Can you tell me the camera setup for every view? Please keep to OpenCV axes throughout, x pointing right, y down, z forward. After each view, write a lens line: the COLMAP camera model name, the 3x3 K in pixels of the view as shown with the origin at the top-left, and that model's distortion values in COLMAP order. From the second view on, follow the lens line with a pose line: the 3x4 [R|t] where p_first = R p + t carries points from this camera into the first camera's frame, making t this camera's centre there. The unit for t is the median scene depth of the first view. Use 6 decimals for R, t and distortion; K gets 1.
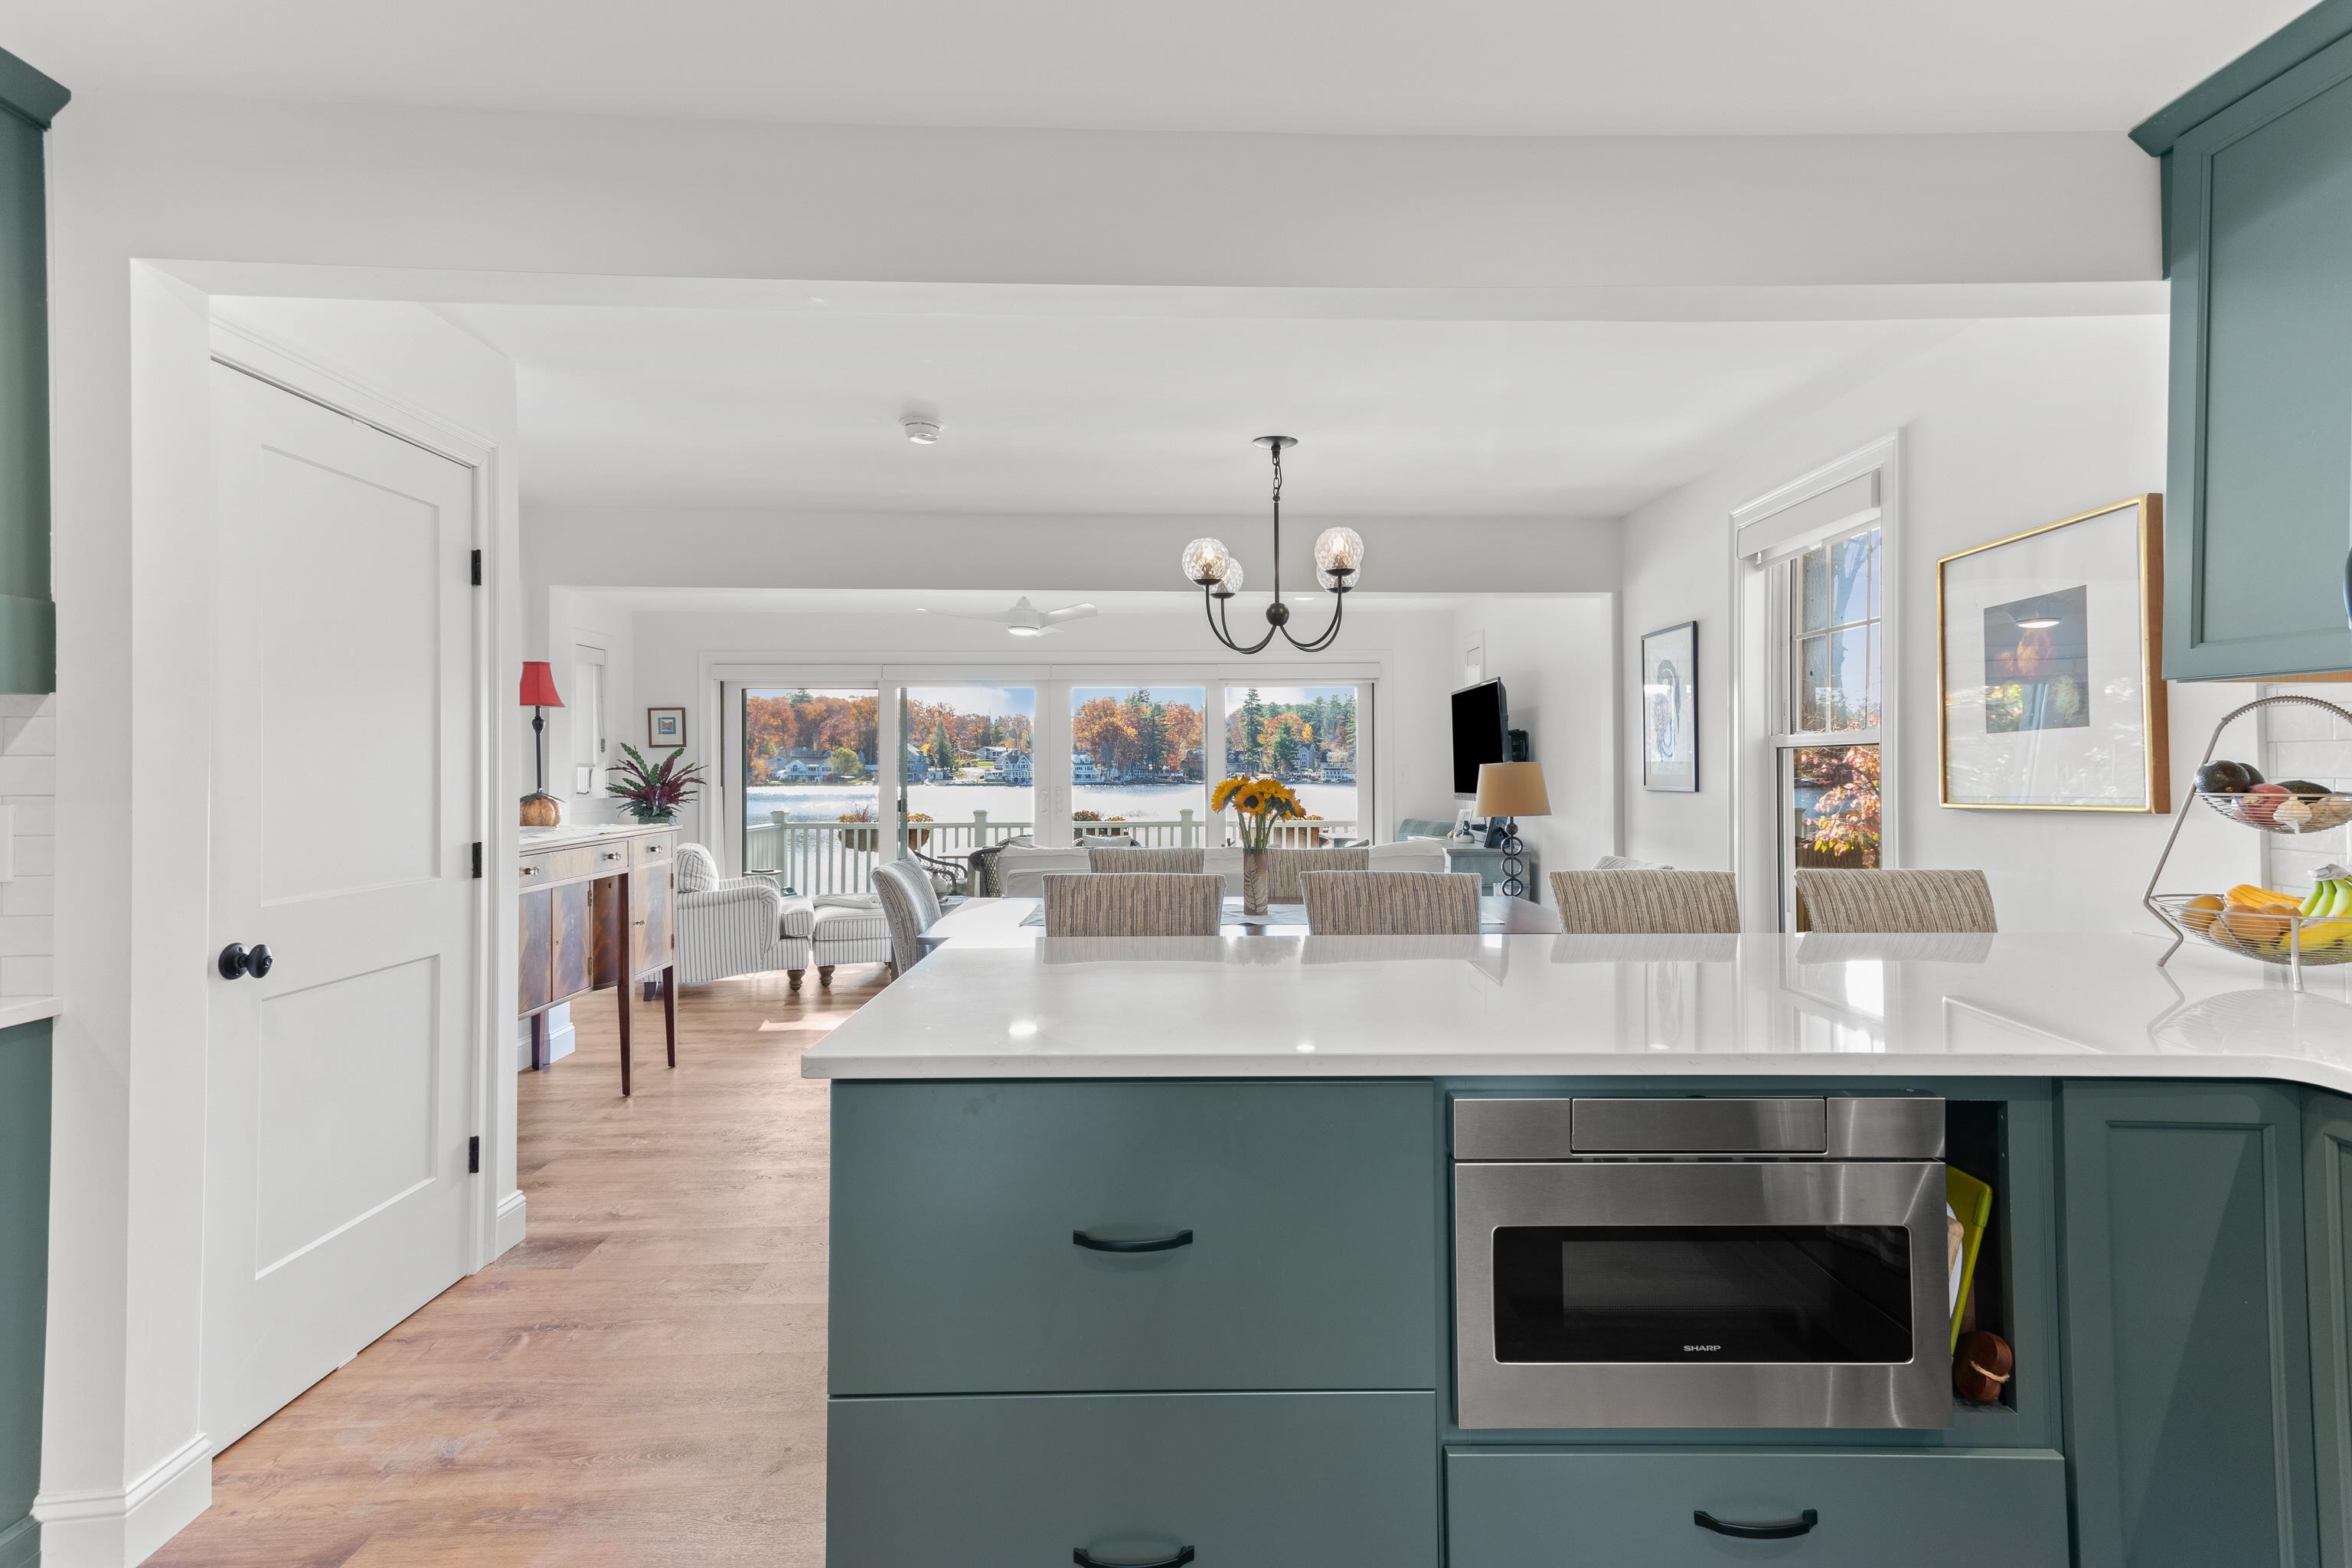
lens RADIAL K [[1106.4, 0, 1184.3], [0, 1106.4, 761.8], [0, 0, 1]] dist [0.023450, 0.003618]
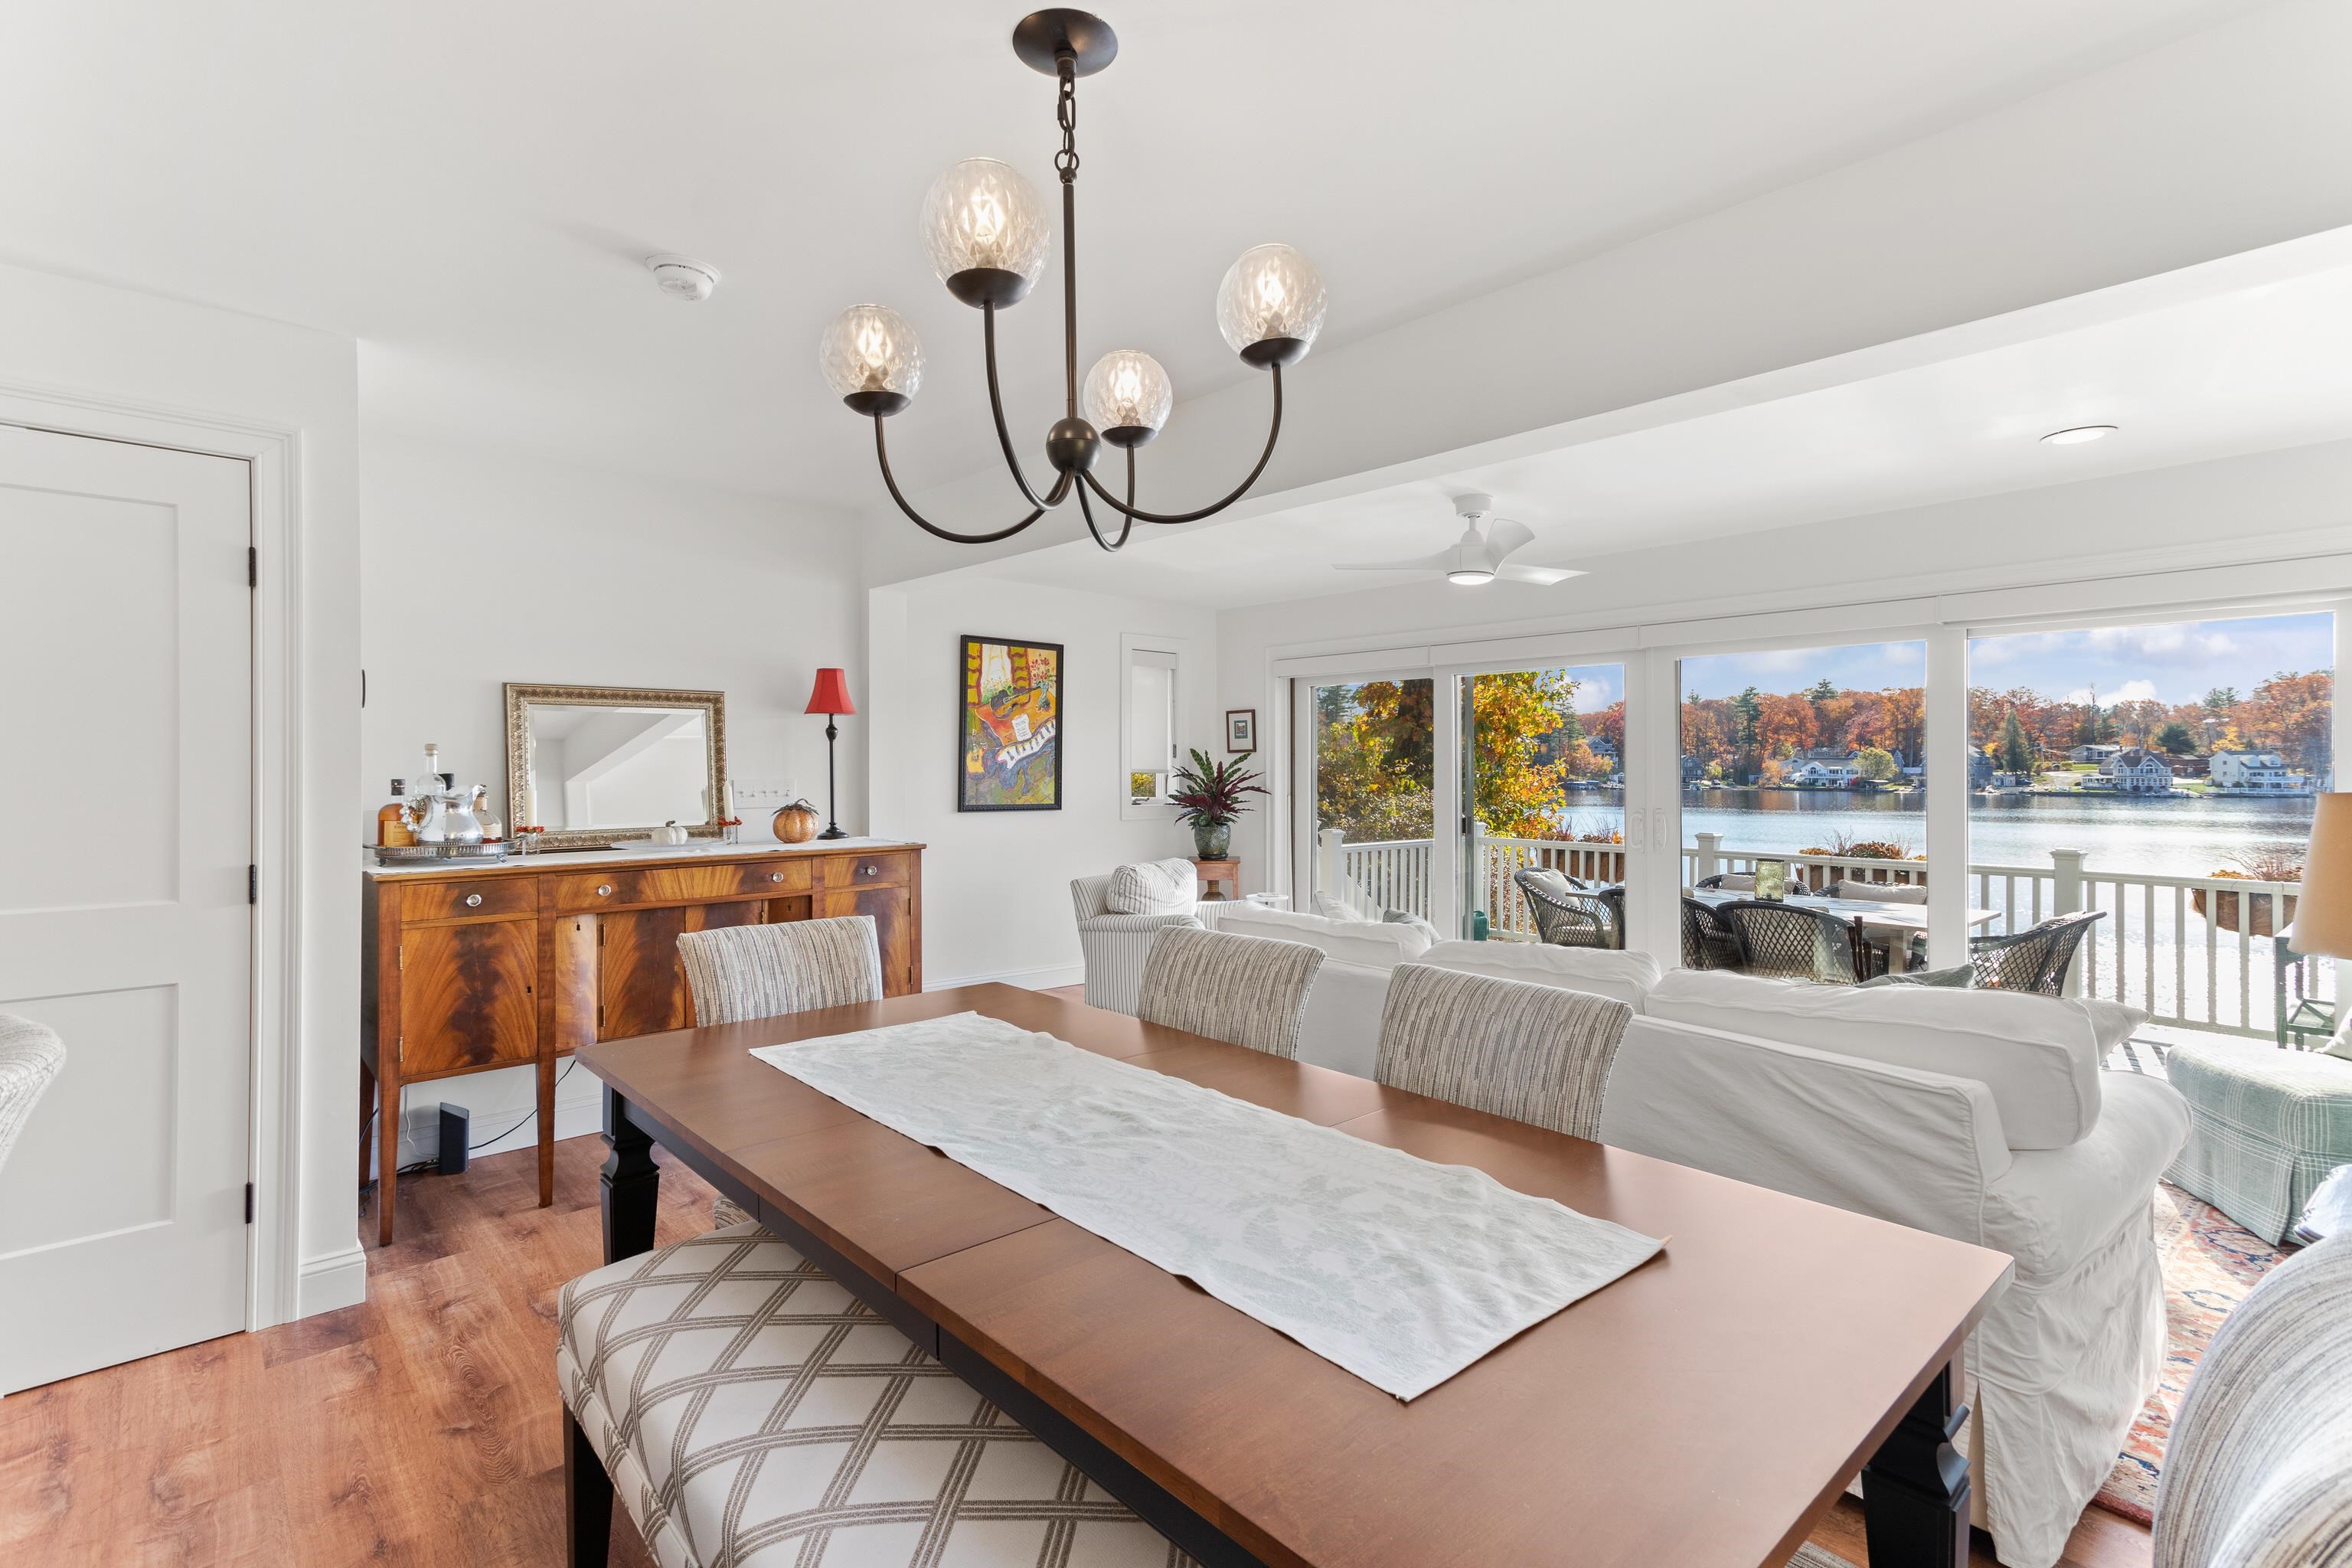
lens RADIAL K [[1106.4, 0, 1182.1], [0, 1106.4, 767.1], [0, 0, 1]] dist [0.023450, 0.003618]
pose [[0.653596, 0.004238, -0.756831, 0.253699], [-0.001790, 0.999990, 0.004054, -0.005813], [0.756841, -0.001295, 0.653598, 0.431300]]
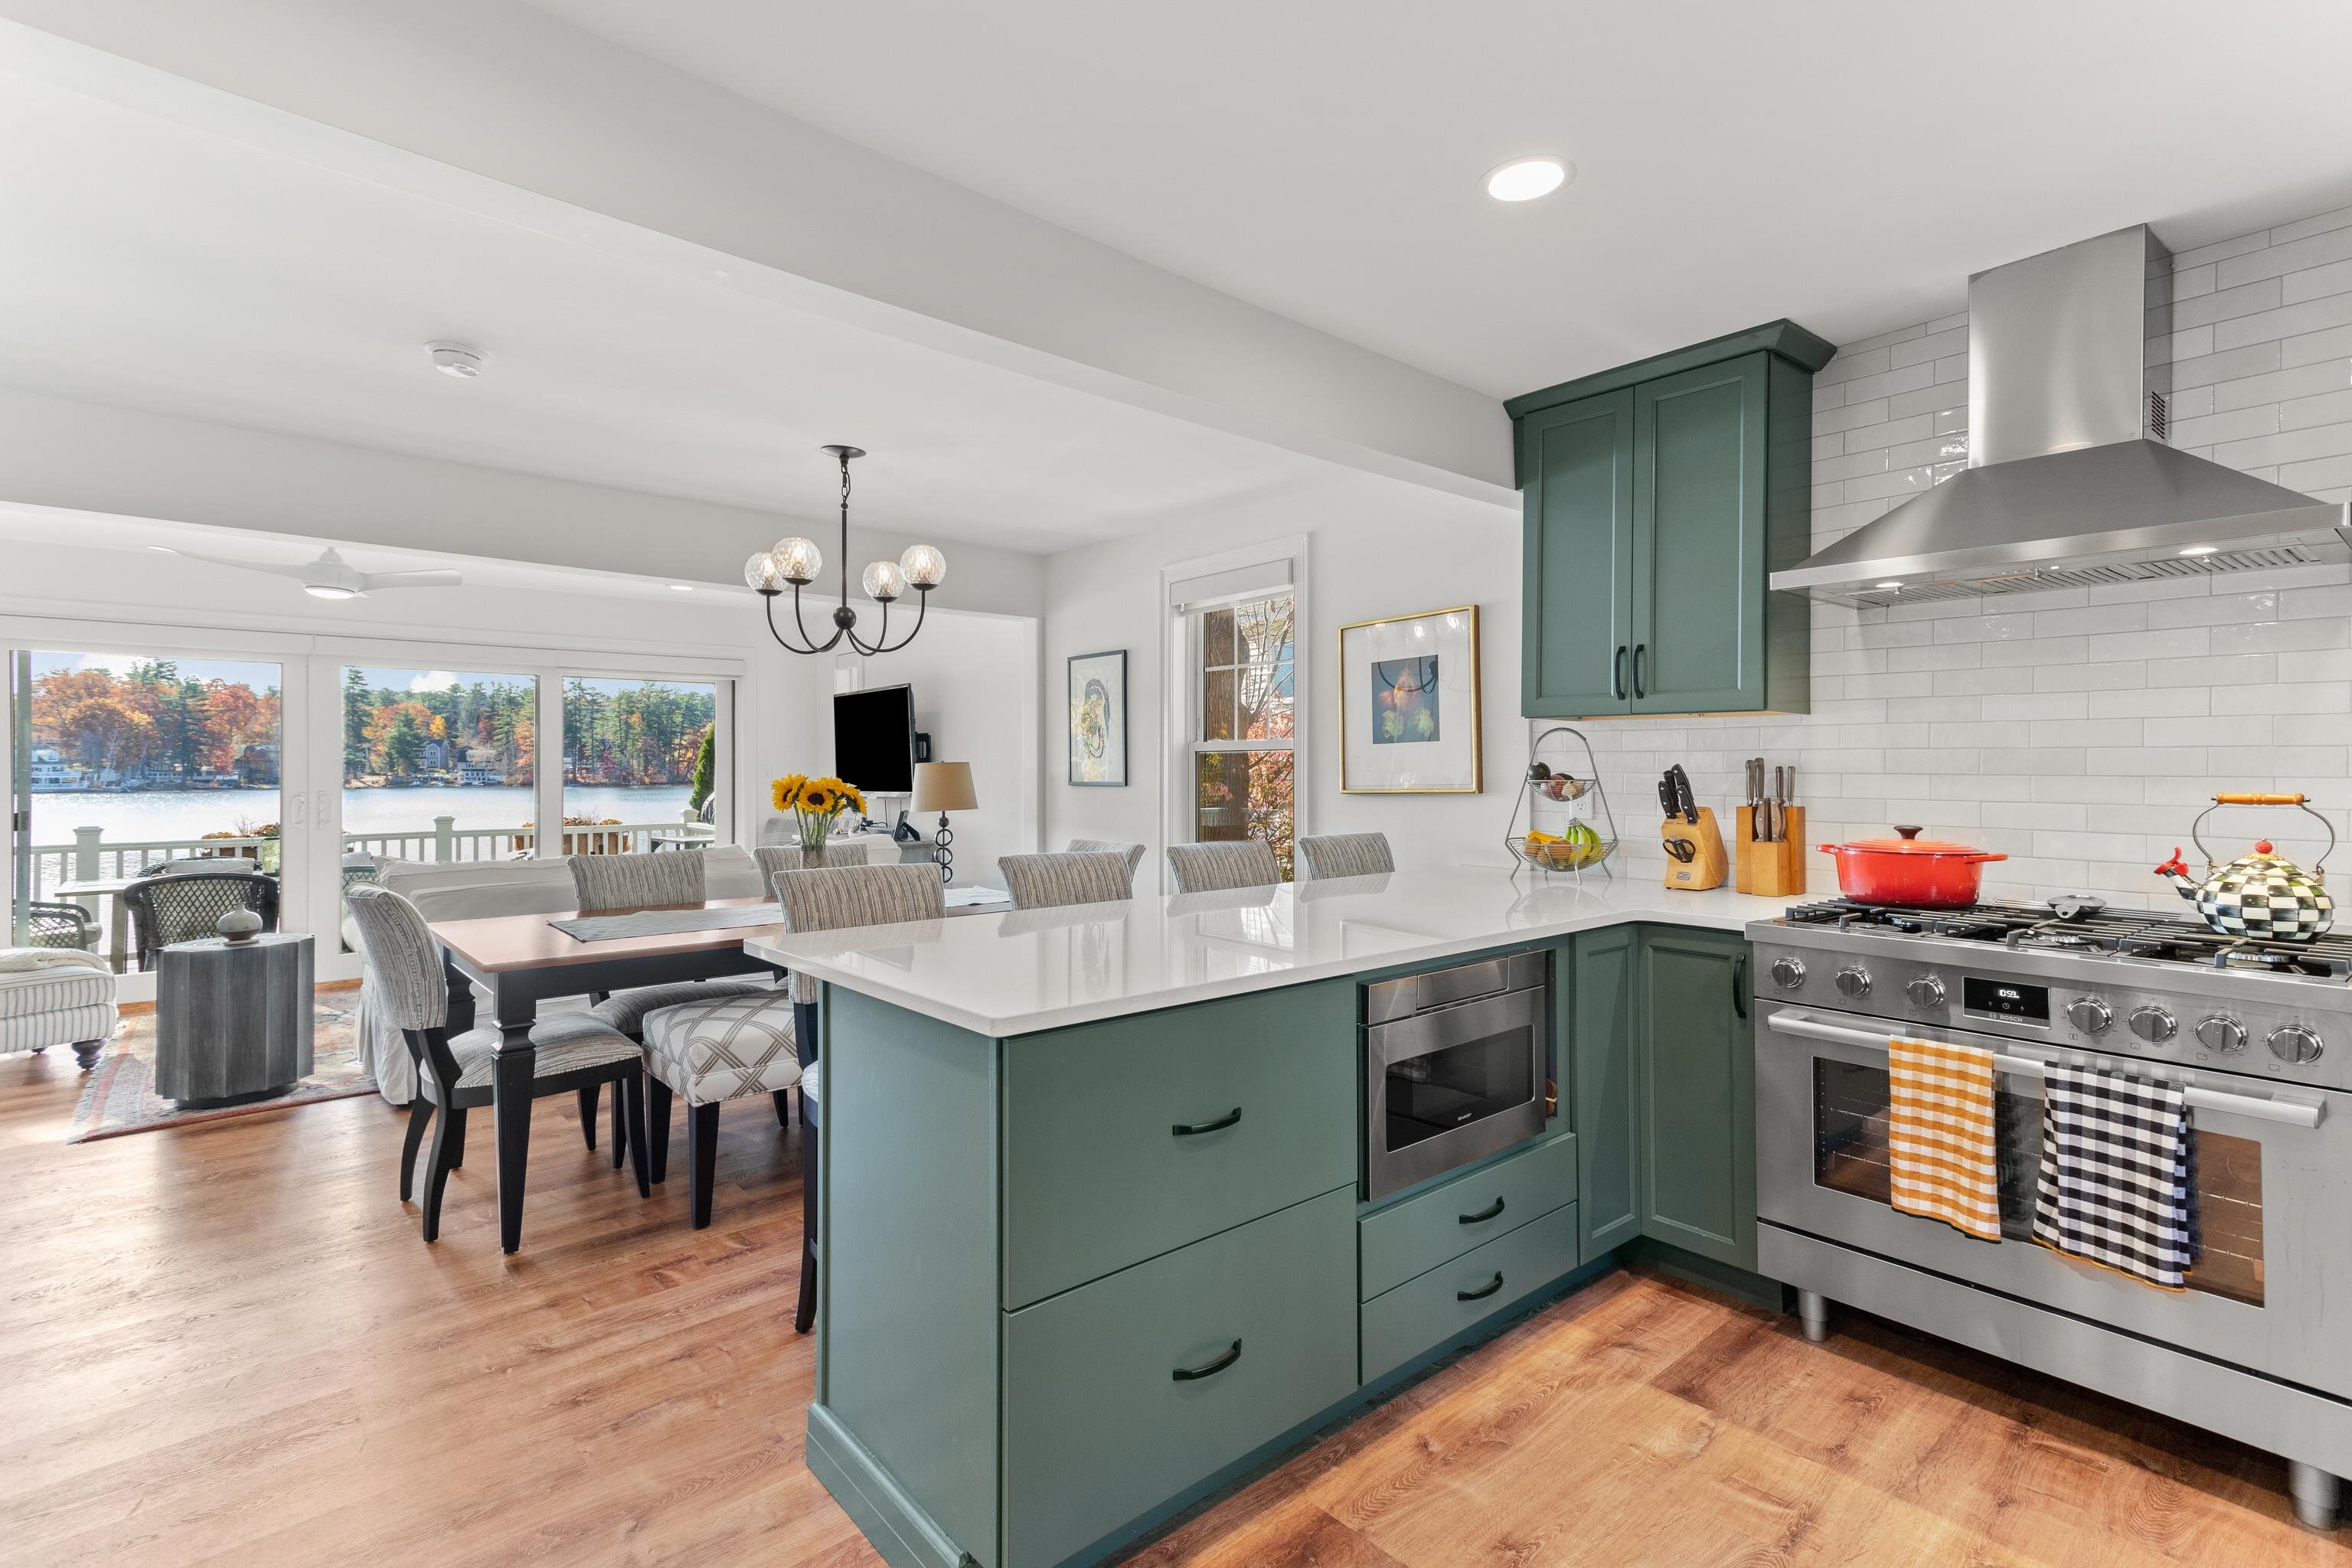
lens RADIAL K [[1106.4, 0, 1175.3], [0, 1106.4, 762.9], [0, 0, 1]] dist [0.023450, 0.003618]
pose [[0.767854, 0.003665, 0.640614, -0.196977], [-0.003863, 0.999992, -0.001091, 0.001245], [-0.640613, -0.001638, 0.767862, 0.003693]]
